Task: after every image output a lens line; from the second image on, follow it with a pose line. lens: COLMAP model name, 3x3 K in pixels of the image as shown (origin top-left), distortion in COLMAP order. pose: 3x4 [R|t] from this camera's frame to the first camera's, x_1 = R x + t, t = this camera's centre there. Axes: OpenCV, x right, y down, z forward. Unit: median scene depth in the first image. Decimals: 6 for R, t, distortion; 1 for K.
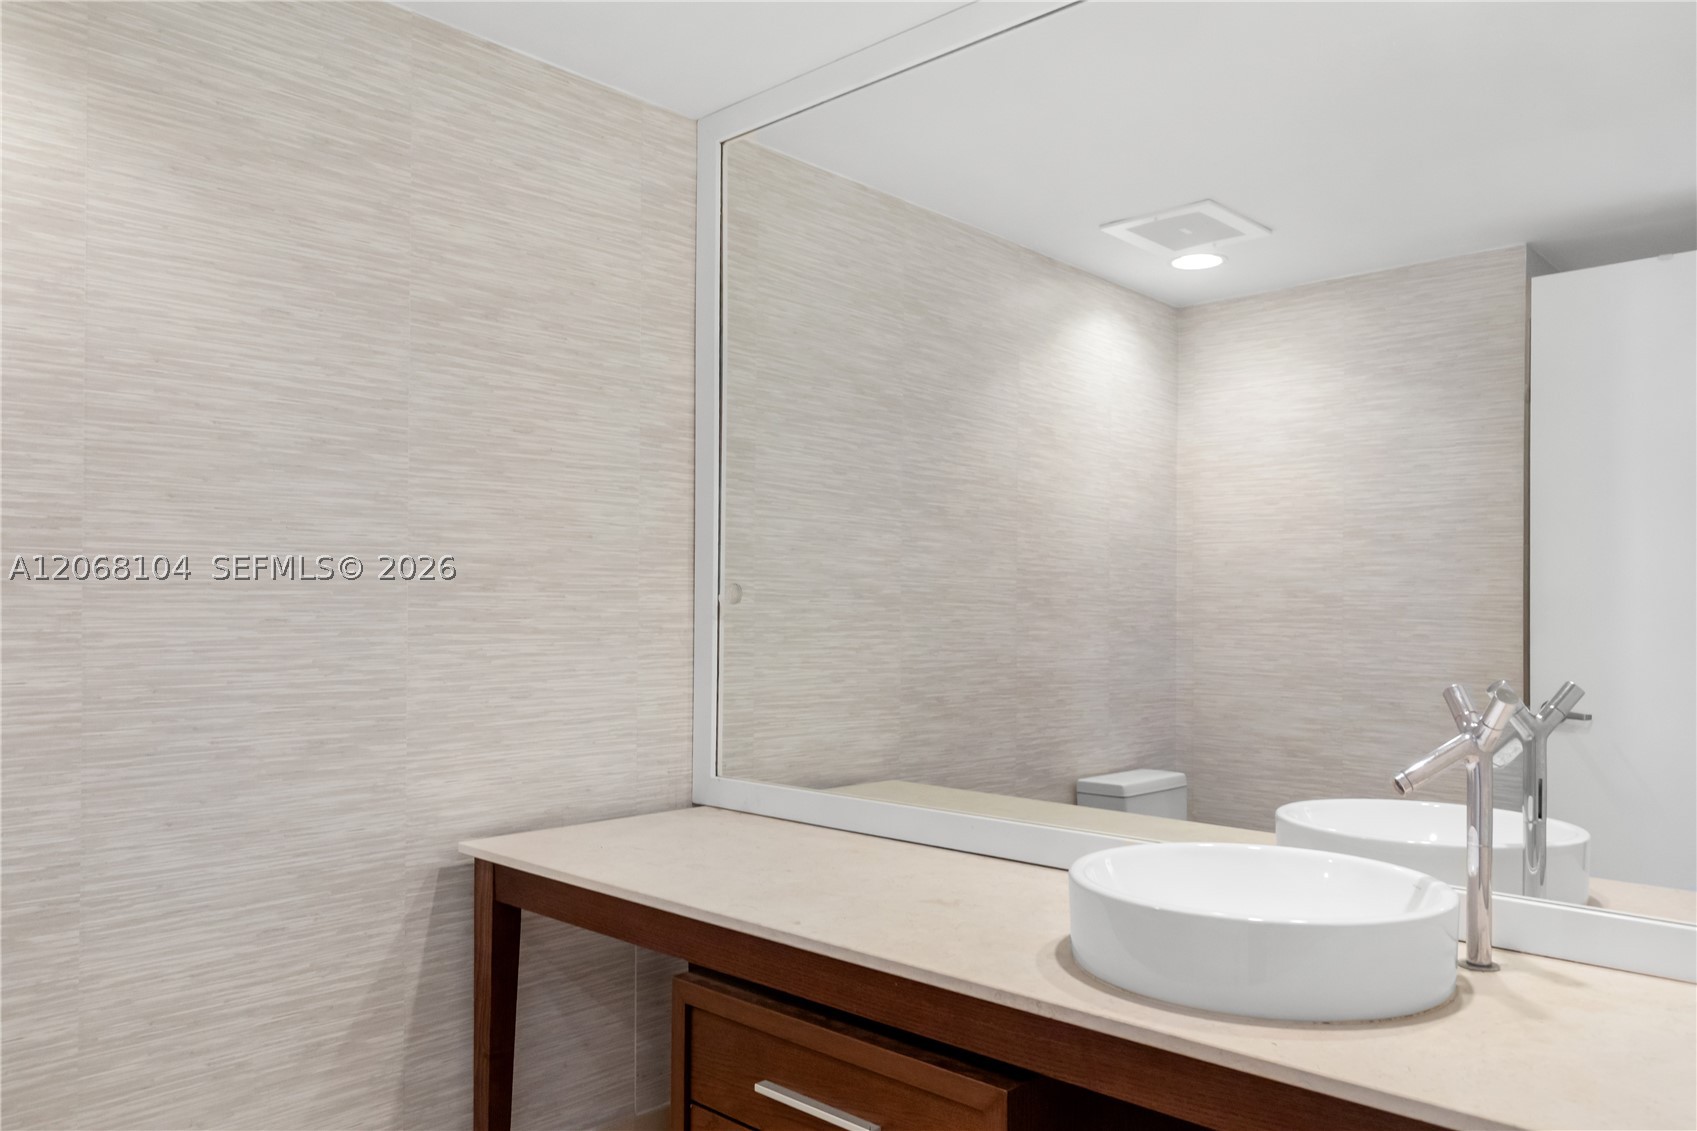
lens RADIAL K [[1222.9, 0, 838.0], [0, 1222.9, 603.0], [0, 0, 1]] dist [-0.000113, 0.000185]
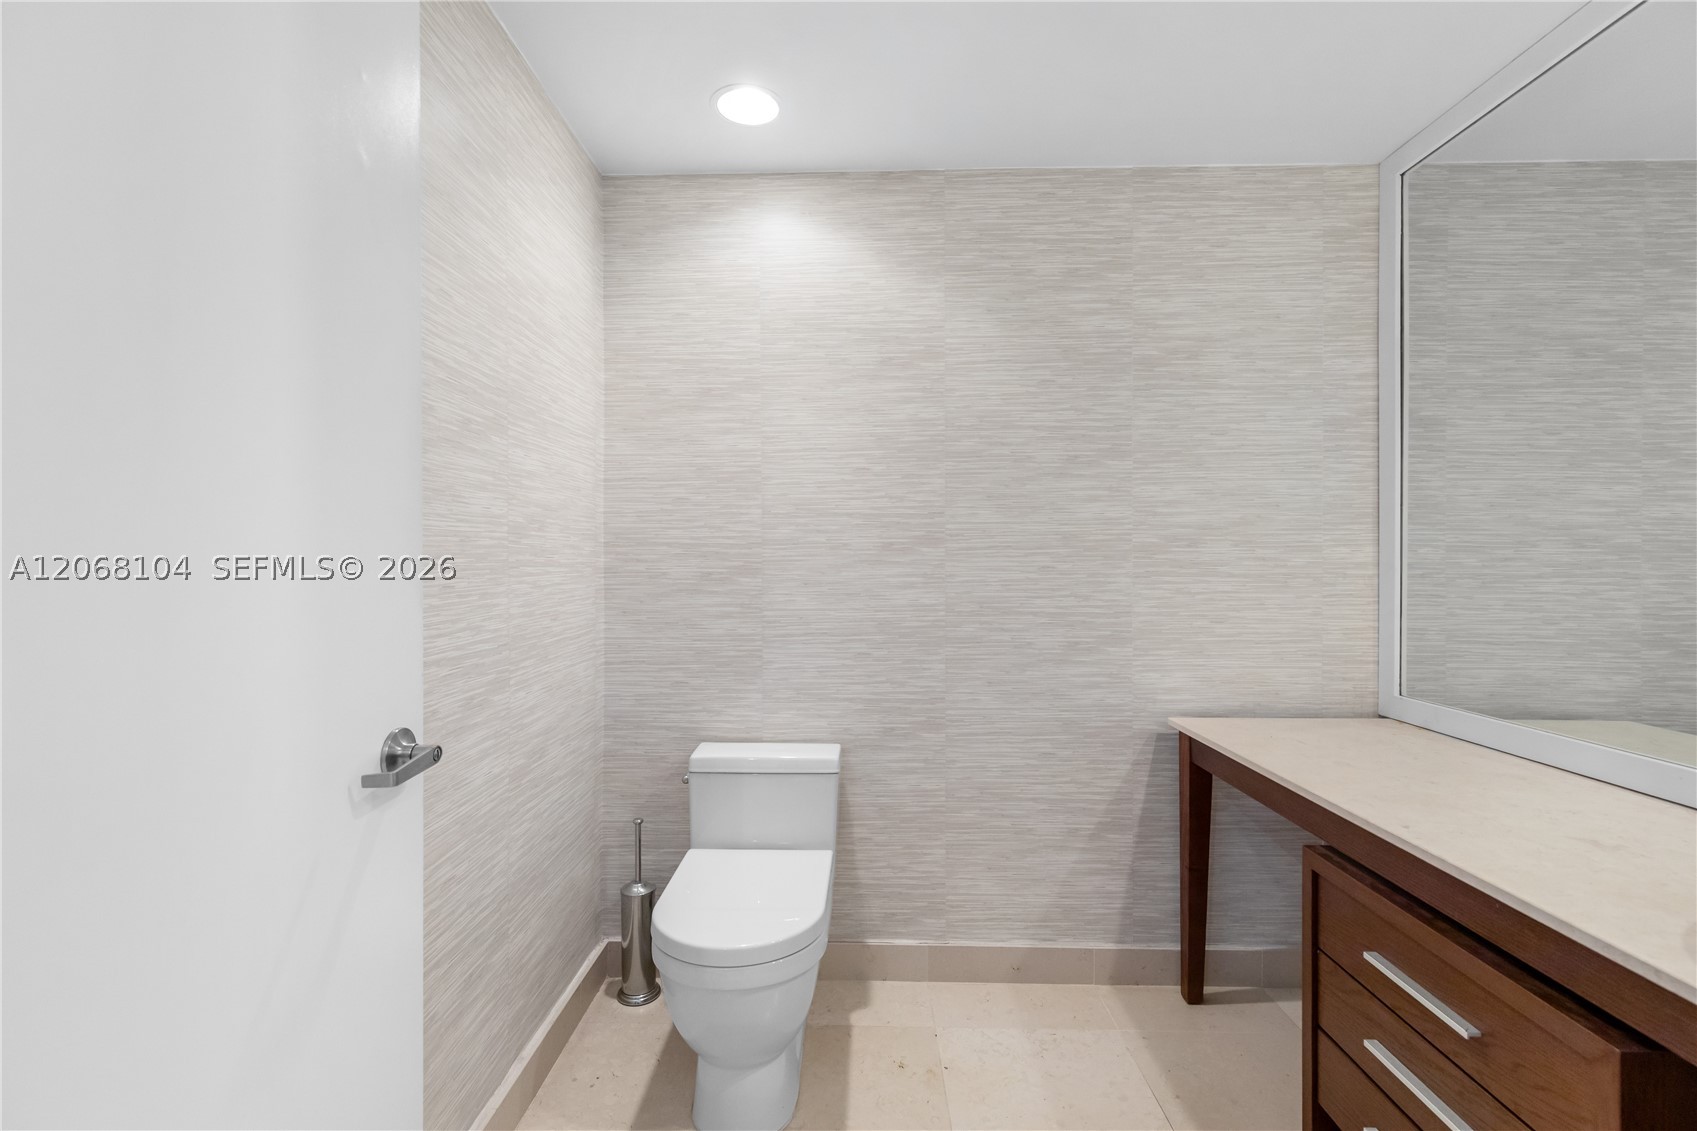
lens RADIAL K [[770.1, 0, 843.8], [0, 770.1, 561.9], [0, 0, 1]] dist [0.004756, -0.000380]
pose [[0.670452, -0.004784, -0.741937, 0.129054], [0.009321, 0.999955, 0.001975, 0.001994], [0.741894, -0.008239, 0.670466, 0.092222]]
